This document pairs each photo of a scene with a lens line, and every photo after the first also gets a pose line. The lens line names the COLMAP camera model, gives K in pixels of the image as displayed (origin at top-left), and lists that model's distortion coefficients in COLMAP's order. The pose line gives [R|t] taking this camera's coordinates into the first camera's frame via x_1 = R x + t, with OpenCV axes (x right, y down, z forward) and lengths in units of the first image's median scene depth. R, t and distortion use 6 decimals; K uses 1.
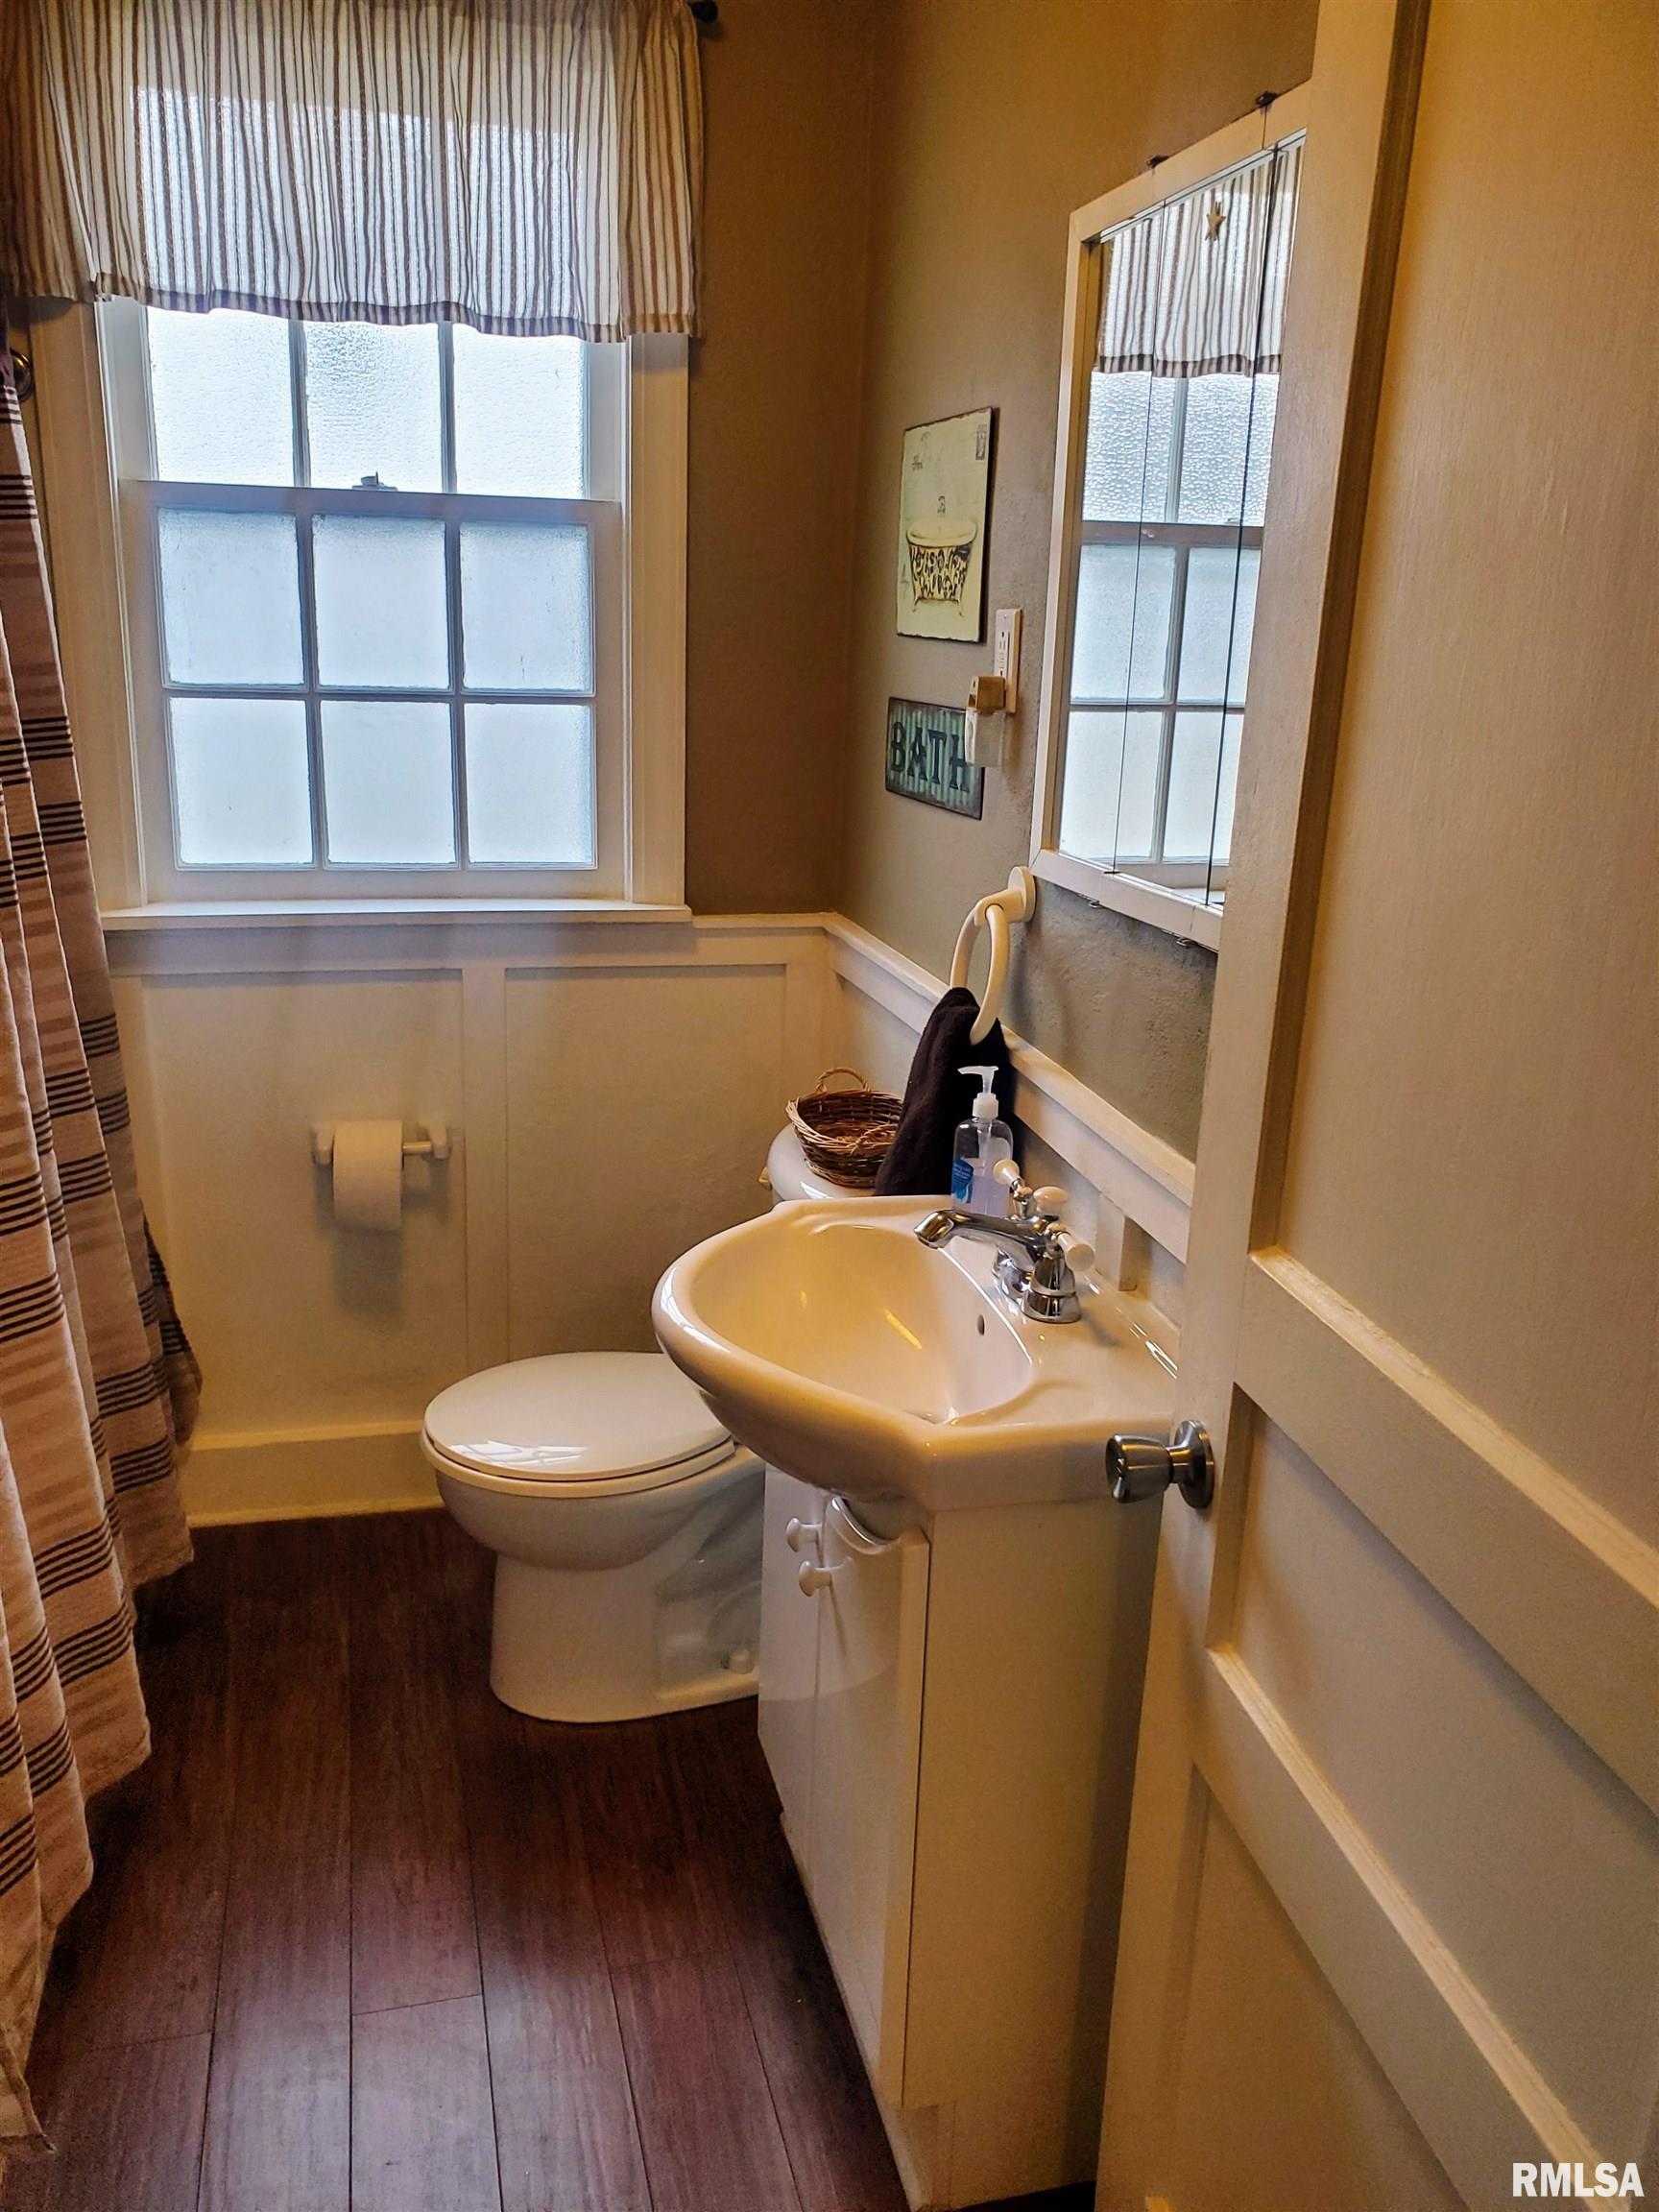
lens RADIAL K [[1791.8, 0, 790.9], [0, 1791.8, 1139.6], [0, 0, 1]] dist [-0.048717, 0.115539]
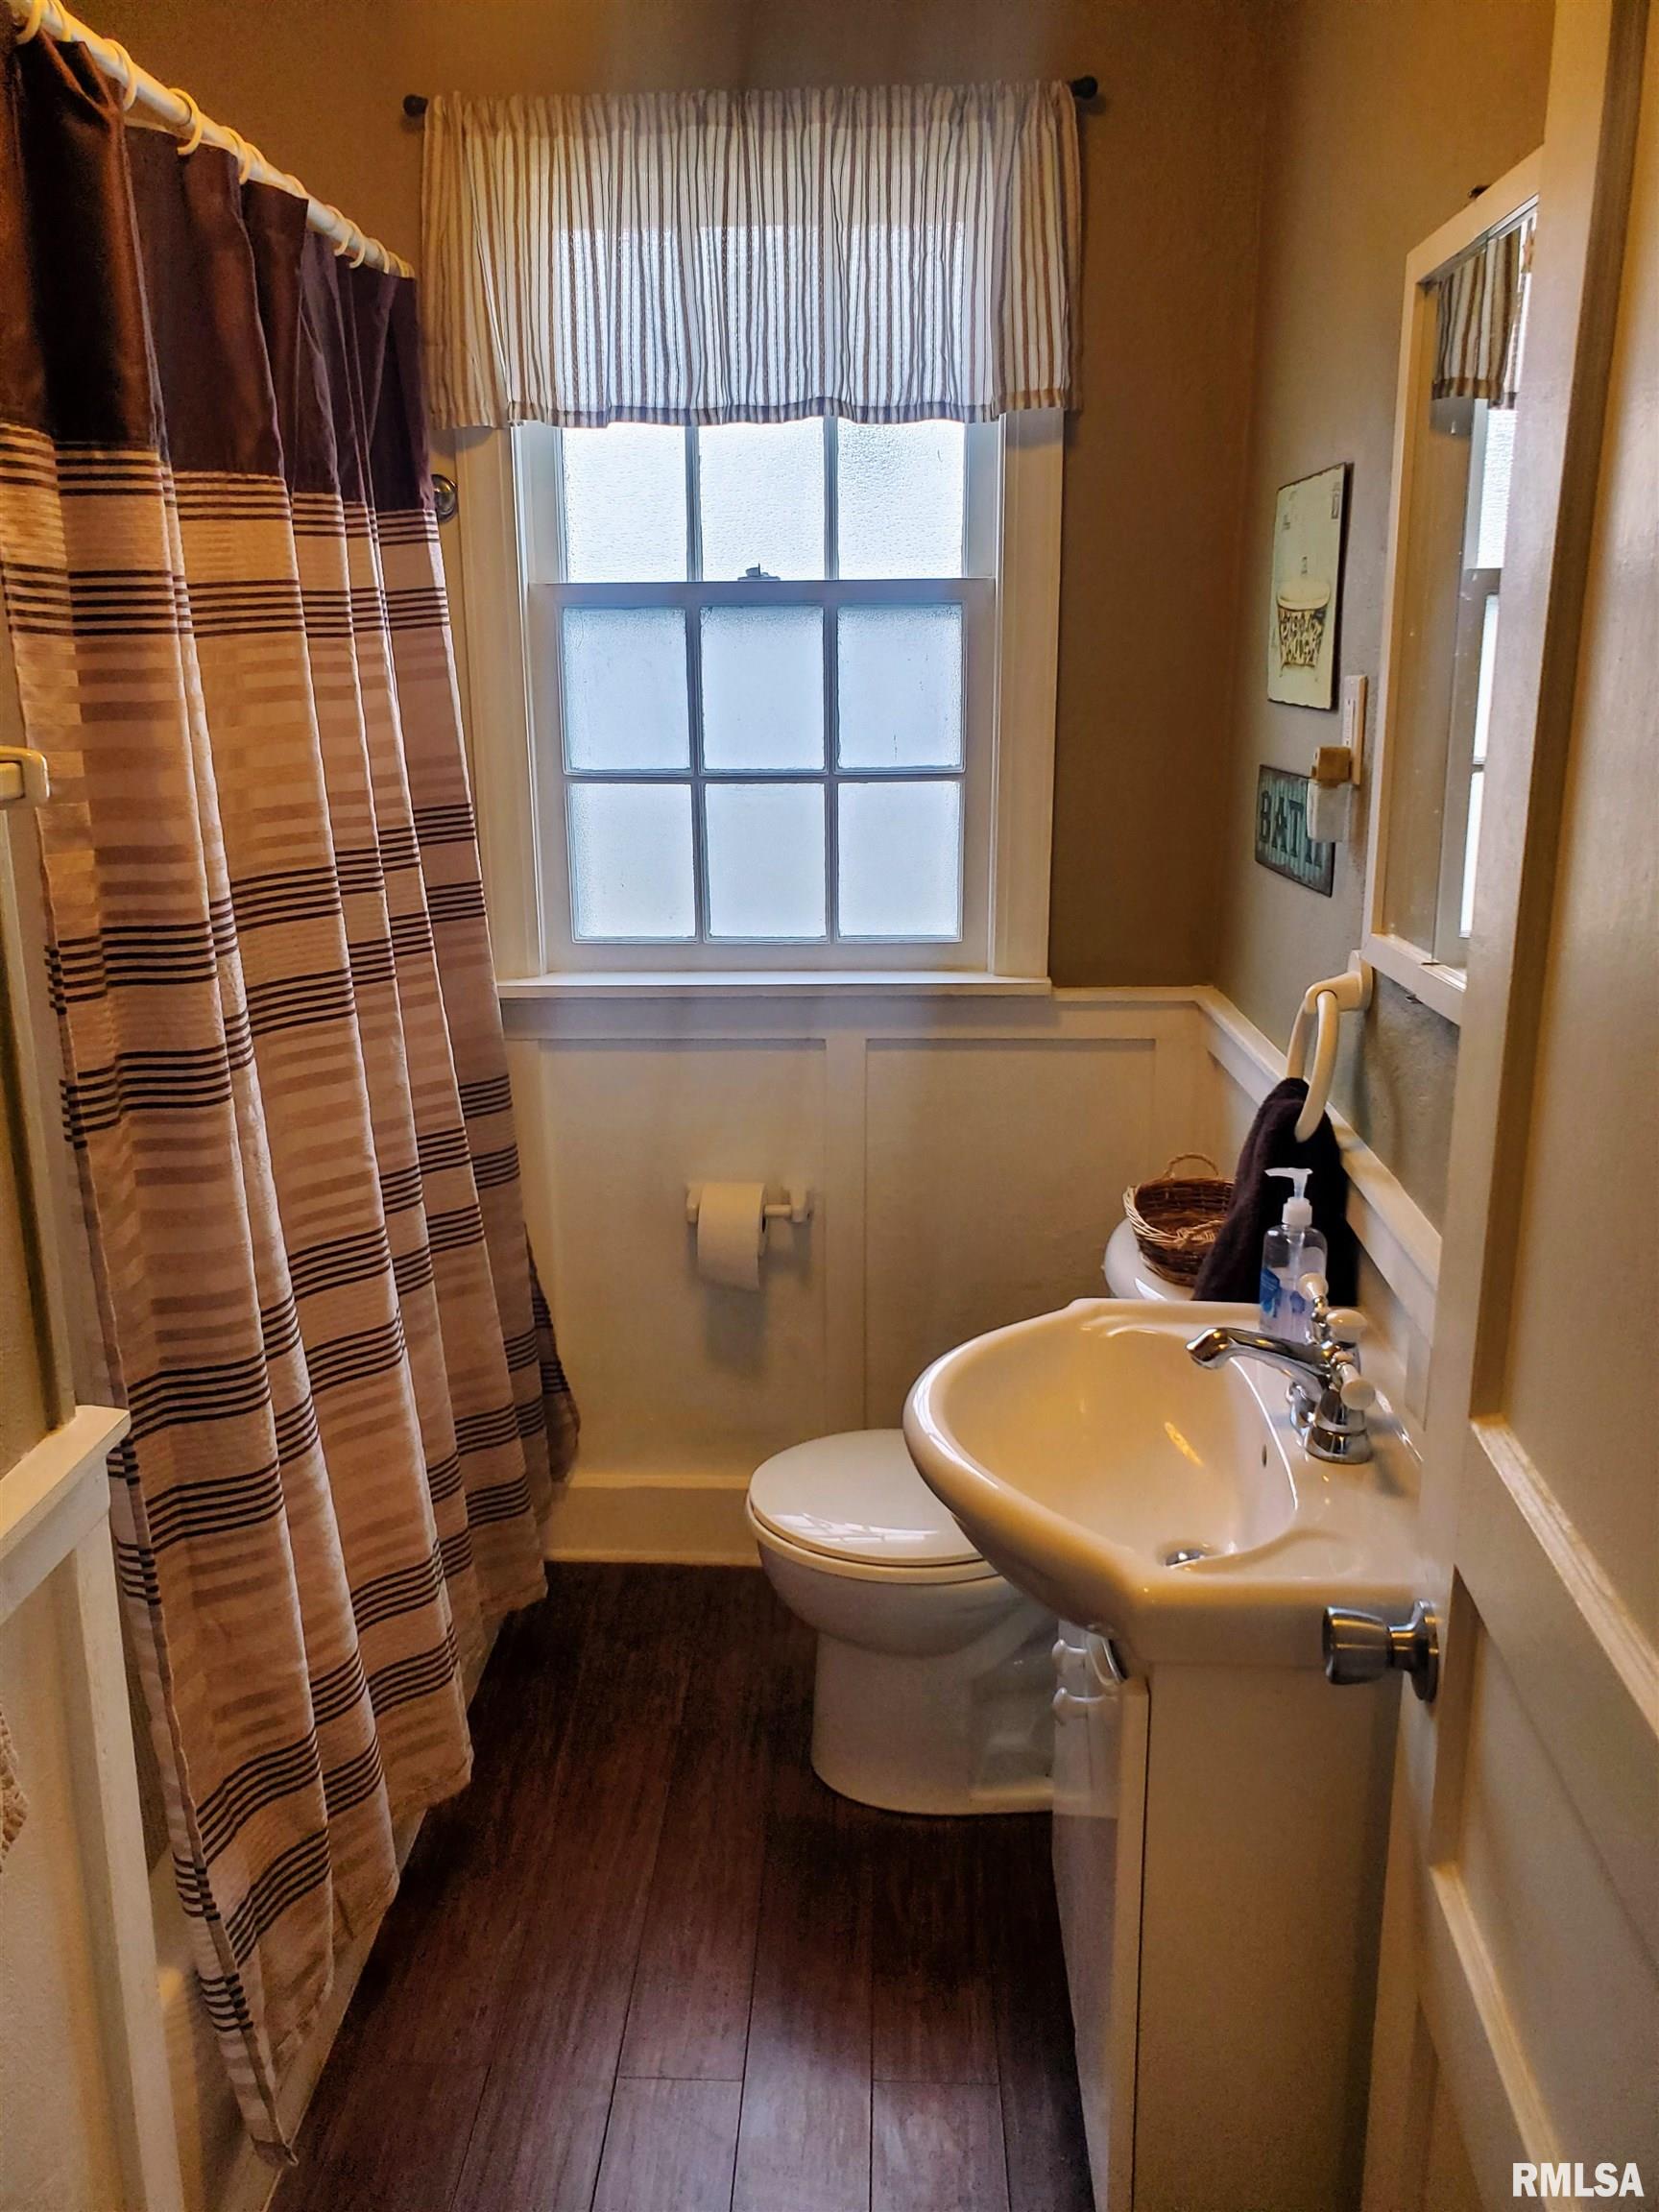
lens RADIAL K [[1755.5, 0, 829.5], [0, 1755.5, 1106.0], [0, 0, 1]] dist [0.013551, -0.009986]
pose [[0.954025, 0.035587, -0.297606, 0.129852], [-0.047043, 0.998399, -0.031416, -0.029699], [0.296011, 0.043972, 0.954172, 0.050477]]
